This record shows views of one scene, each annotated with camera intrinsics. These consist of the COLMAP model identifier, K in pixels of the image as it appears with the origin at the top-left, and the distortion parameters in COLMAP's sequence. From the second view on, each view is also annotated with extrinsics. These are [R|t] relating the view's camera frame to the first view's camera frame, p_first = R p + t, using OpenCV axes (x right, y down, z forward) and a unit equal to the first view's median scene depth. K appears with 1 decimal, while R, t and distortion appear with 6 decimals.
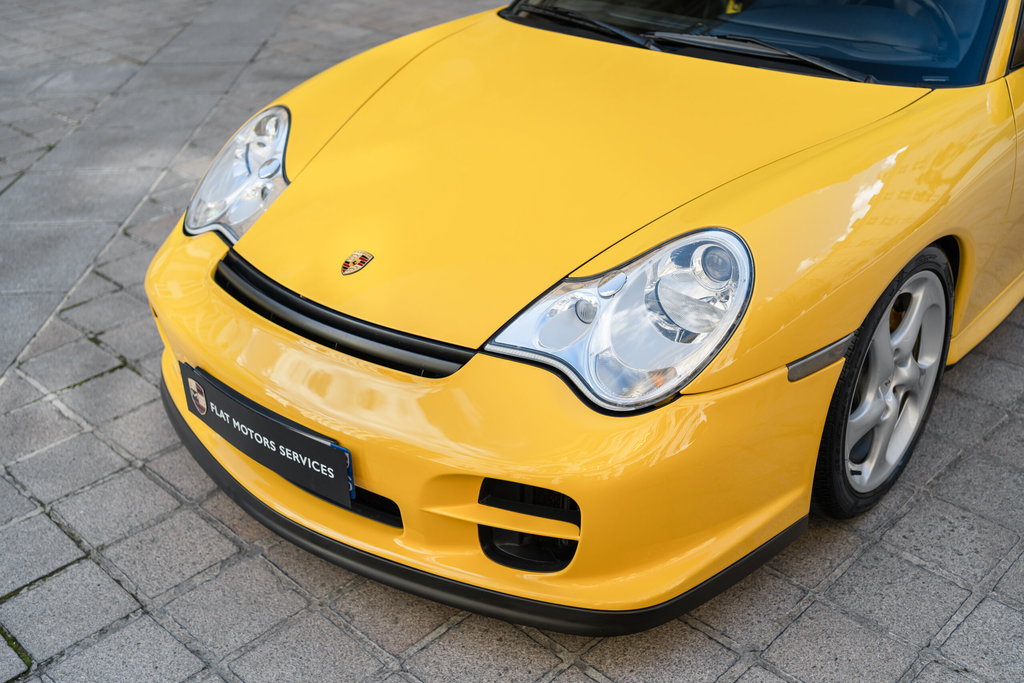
lens RADIAL K [[1065.9, 0, 507.3], [0, 1065.9, 341.4], [0, 0, 1]] dist [0.020224, 0.000000]
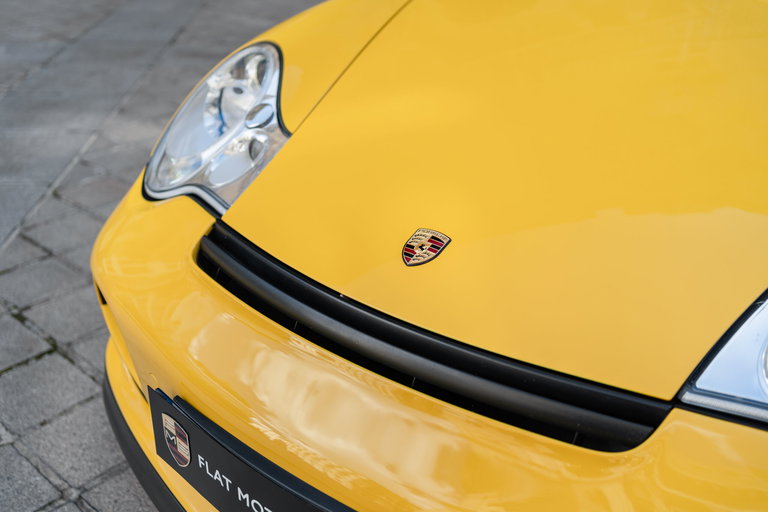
lens RADIAL K [[799.4, 0, 382.8], [0, 799.4, 253.9], [0, 0, 1]] dist [0.020224, 0.000000]
pose [[0.998107, 0.018787, 0.058567, -0.154883], [-0.016690, 0.999209, -0.036093, -0.039979], [-0.059199, 0.035047, 0.997631, 0.392434]]
